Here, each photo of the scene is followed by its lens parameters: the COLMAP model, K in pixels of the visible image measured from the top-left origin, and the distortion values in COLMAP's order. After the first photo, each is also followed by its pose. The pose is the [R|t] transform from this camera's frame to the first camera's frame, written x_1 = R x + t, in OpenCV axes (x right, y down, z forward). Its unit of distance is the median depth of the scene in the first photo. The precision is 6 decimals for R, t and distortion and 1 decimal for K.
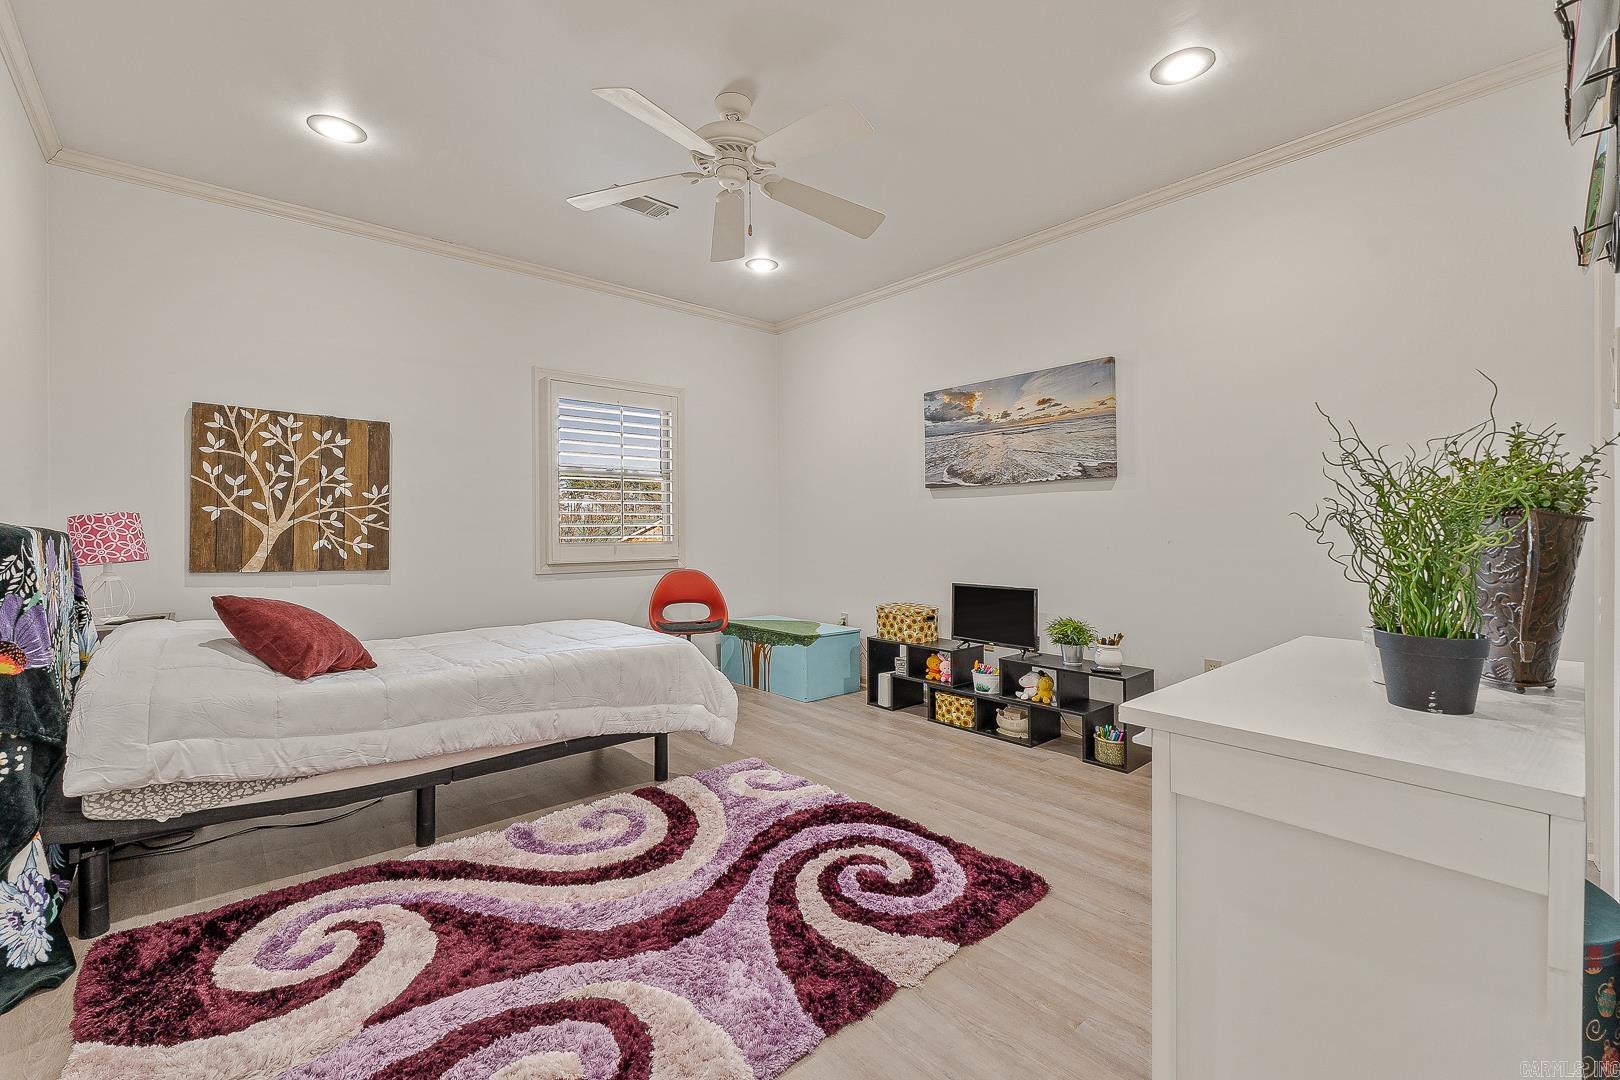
lens RADIAL K [[692.4, 0, 805.4], [0, 692.4, 529.7], [0, 0, 1]] dist [0.000733, 0.000234]
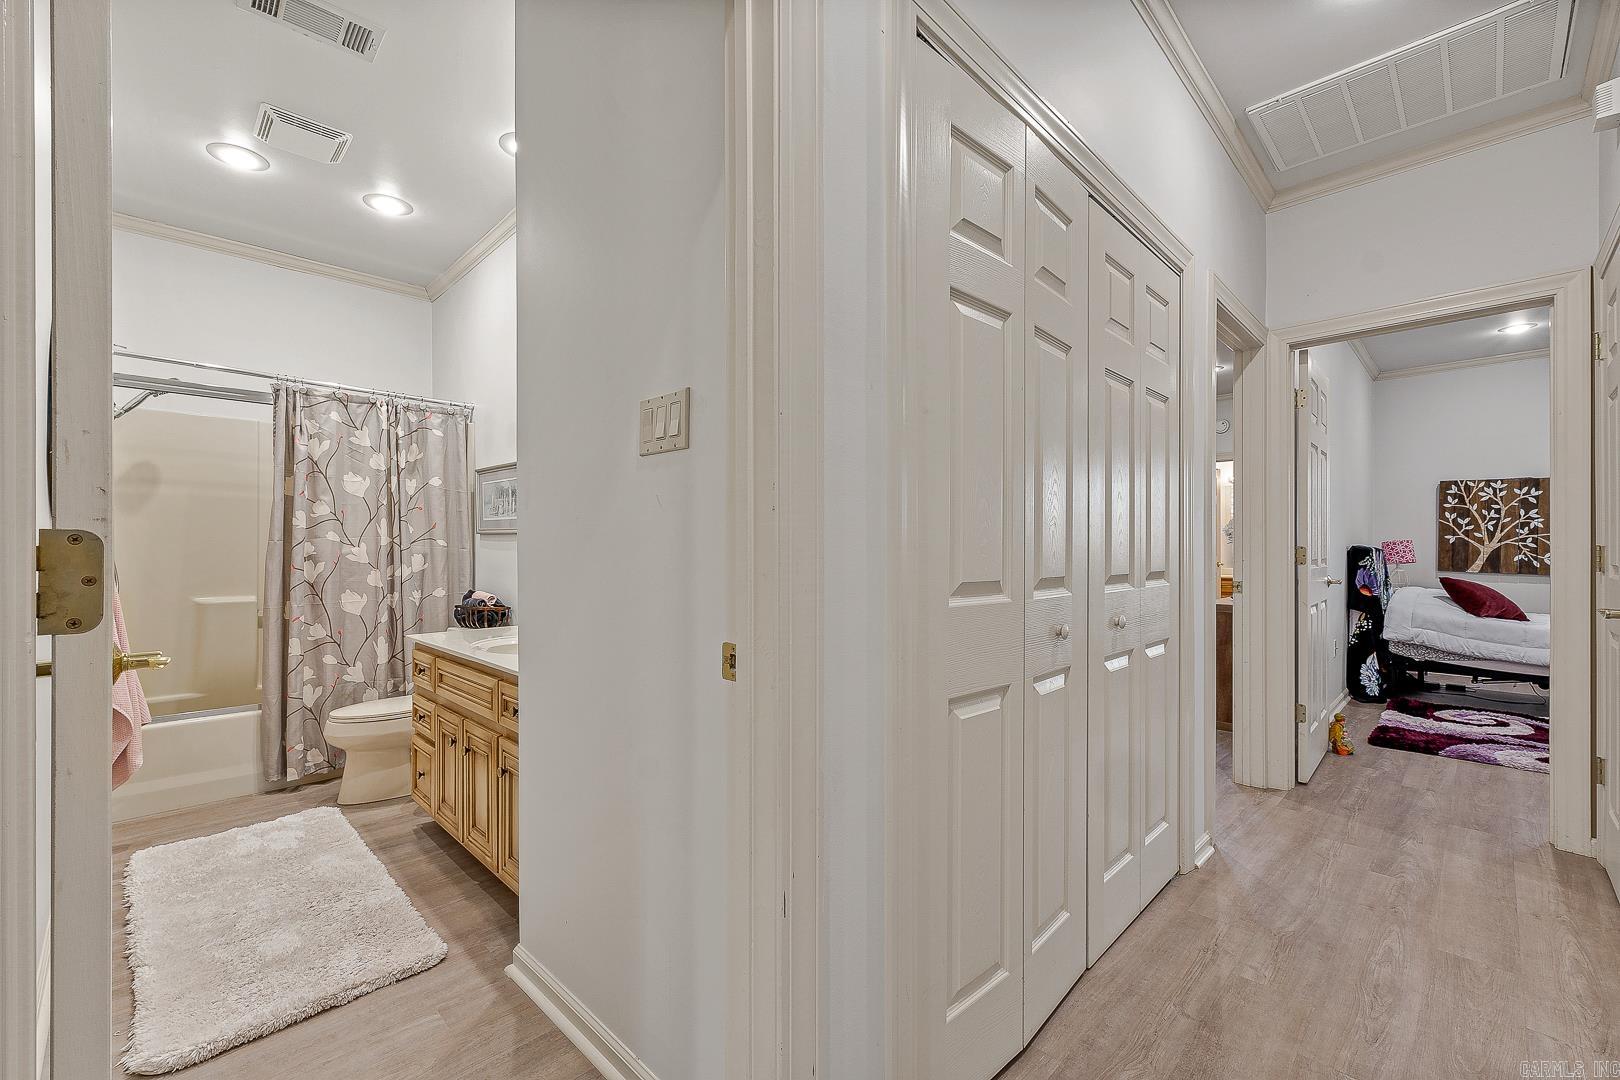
lens RADIAL K [[690.4, 0, 811.0], [0, 690.4, 546.2], [0, 0, 1]] dist [0.000956, 0.000134]
pose [[0.076092, 0.001443, -0.997100, 0.830298], [-0.005665, 0.999983, 0.001015, 0.002174], [0.997085, 0.005571, 0.076098, -0.819955]]
